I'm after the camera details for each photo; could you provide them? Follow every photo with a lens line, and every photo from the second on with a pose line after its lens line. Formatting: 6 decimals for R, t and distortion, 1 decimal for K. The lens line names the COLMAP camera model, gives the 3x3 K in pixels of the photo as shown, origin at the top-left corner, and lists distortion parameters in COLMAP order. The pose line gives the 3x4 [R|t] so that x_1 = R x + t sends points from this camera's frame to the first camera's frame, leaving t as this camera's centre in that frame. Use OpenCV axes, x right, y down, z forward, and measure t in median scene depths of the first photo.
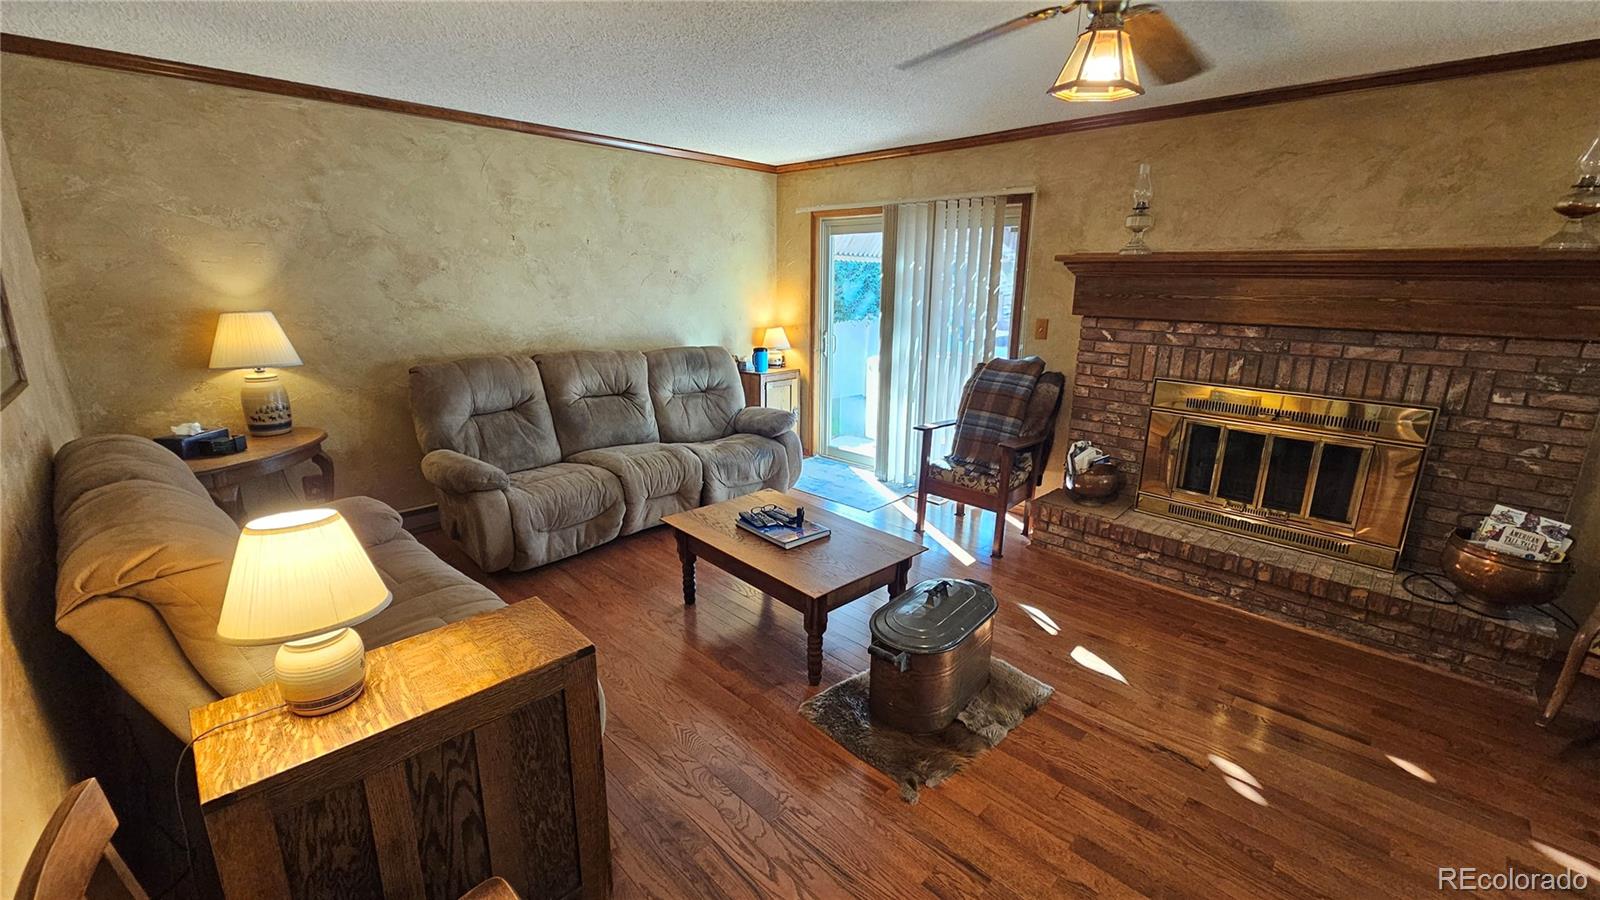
lens RADIAL K [[650.0, 0, 810.7], [0, 650.0, 442.0], [0, 0, 1]] dist [-0.001098, 0.000613]
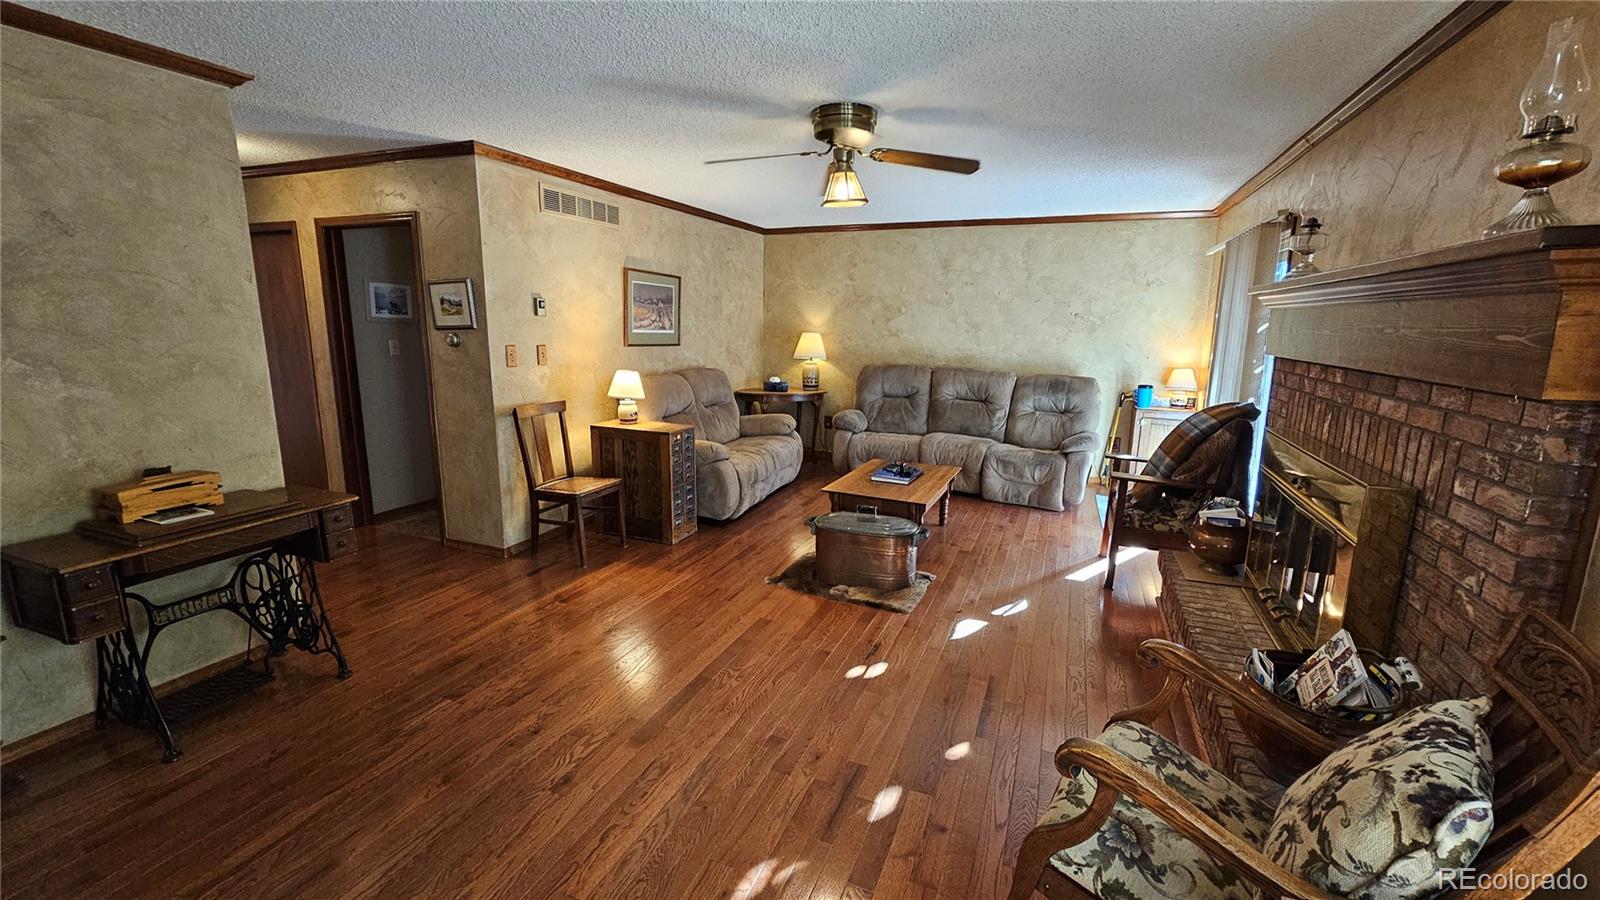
lens RADIAL K [[650.0, 0, 810.7], [0, 650.0, 442.0], [0, 0, 1]] dist [-0.001098, 0.000613]
pose [[0.382229, 0.163946, -0.909408, 0.963567], [-0.237257, 0.968556, 0.074889, -0.006502], [0.893090, 0.187139, 0.409108, 0.140721]]
